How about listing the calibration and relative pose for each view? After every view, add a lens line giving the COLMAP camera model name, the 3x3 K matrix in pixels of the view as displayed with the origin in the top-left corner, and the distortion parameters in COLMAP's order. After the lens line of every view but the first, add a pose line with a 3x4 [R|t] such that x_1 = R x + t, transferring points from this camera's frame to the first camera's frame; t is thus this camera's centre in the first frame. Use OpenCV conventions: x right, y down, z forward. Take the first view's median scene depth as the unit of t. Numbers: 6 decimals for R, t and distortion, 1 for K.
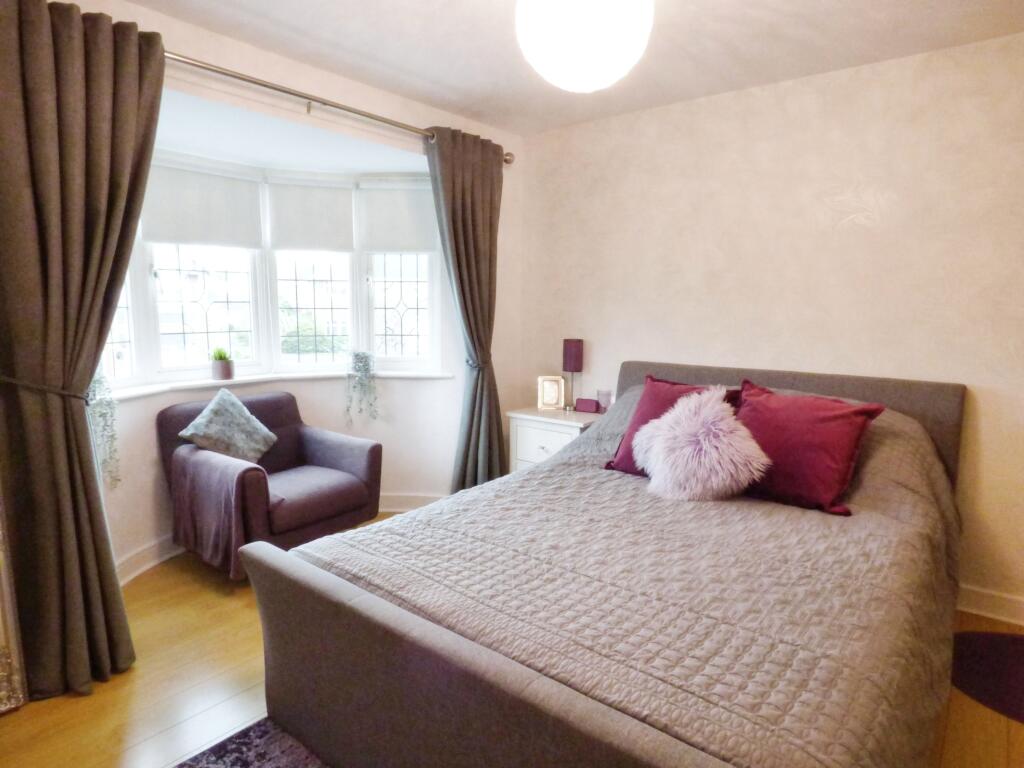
lens RADIAL K [[623.9, 0, 519.8], [0, 623.9, 385.5], [0, 0, 1]] dist [-0.002973, 0.003257]
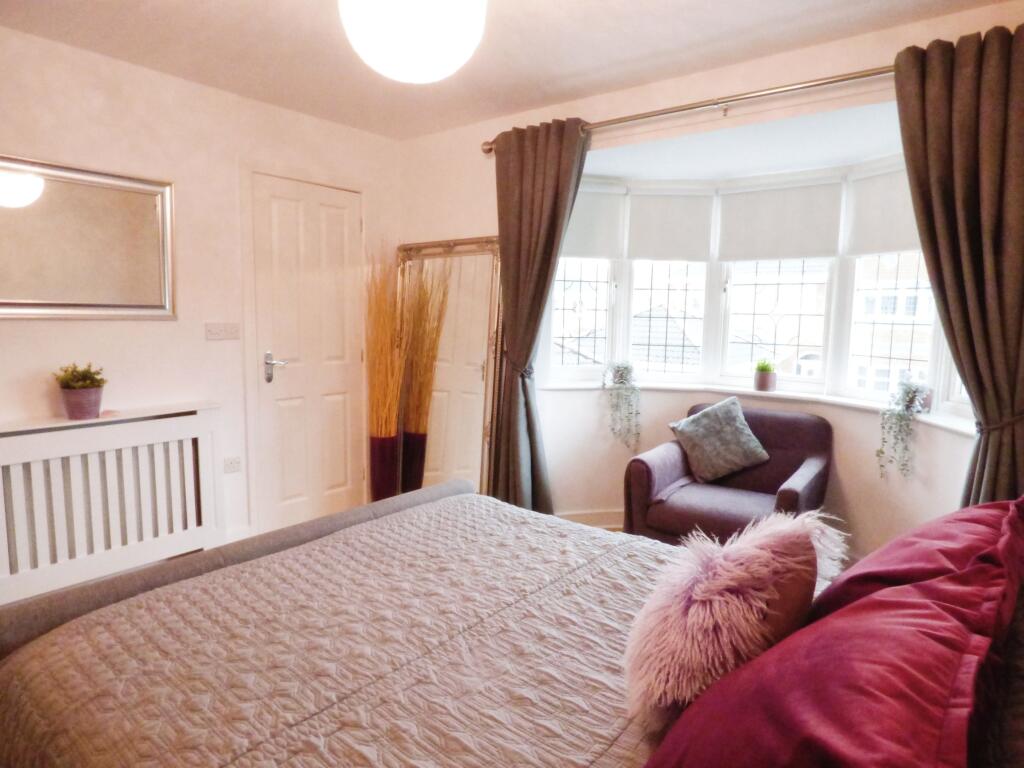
lens RADIAL K [[623.9, 0, 519.5], [0, 623.9, 386.1], [0, 0, 1]] dist [-0.002973, 0.003257]
pose [[-0.012349, 0.117163, -0.993036, 0.769695], [-0.147504, 0.982033, 0.117699, -0.111787], [0.988984, 0.147931, 0.005155, 0.862433]]
